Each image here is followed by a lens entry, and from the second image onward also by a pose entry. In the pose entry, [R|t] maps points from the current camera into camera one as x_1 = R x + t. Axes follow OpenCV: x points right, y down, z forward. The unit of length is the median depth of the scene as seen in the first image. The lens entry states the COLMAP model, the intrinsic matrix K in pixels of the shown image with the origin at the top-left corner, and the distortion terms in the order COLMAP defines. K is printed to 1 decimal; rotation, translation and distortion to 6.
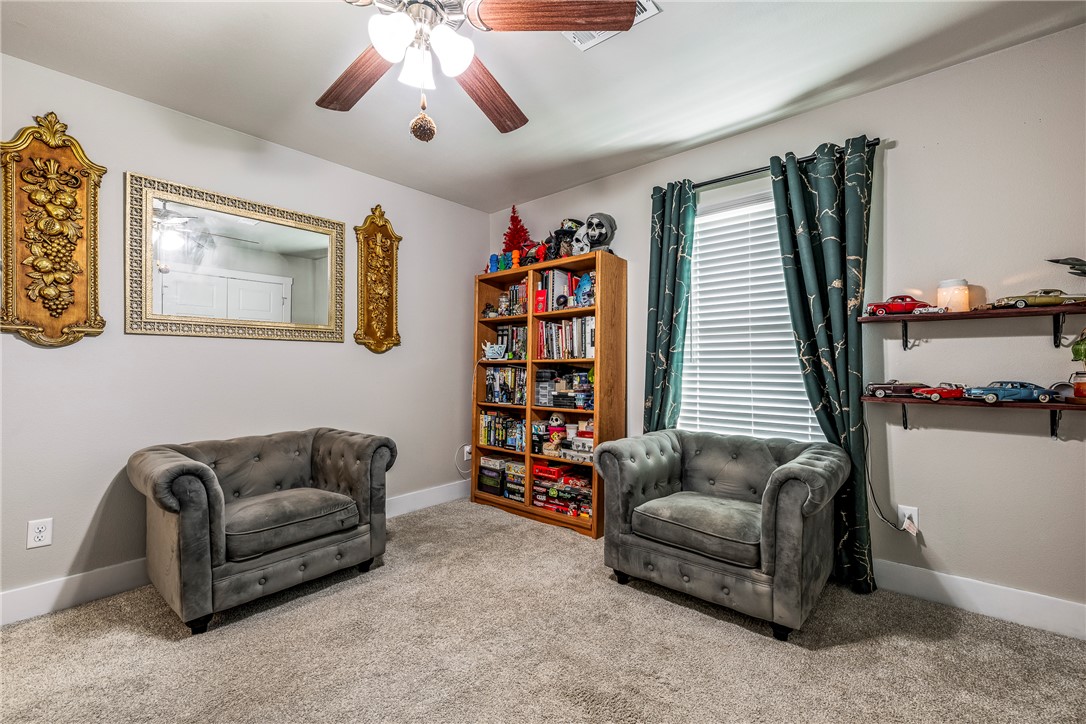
lens RADIAL K [[466.6, 0, 543.0], [0, 466.6, 362.0], [0, 0, 1]] dist [-0.000694, 0.000089]
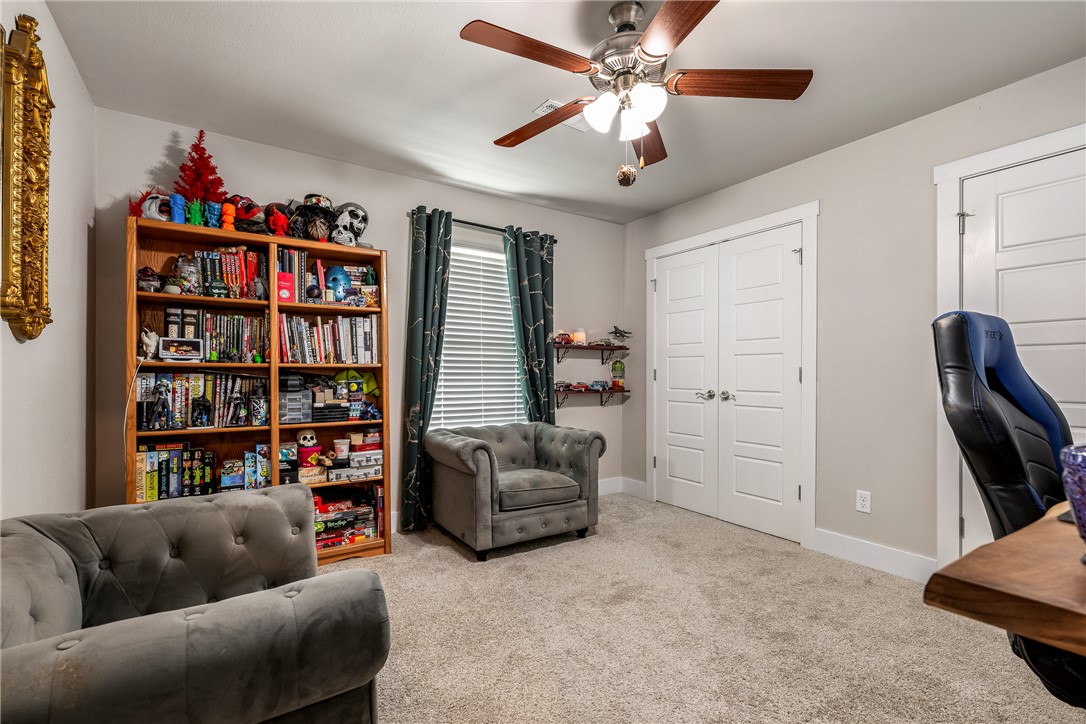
lens RADIAL K [[483.8, 0, 542.7], [0, 483.8, 370.1], [0, 0, 1]] dist [-0.000037, -0.000293]
pose [[0.264501, 0.008413, 0.964349, -0.706124], [-0.012050, 0.999913, -0.005418, 0.005364], [-0.964310, -0.010188, 0.264579, 0.406715]]
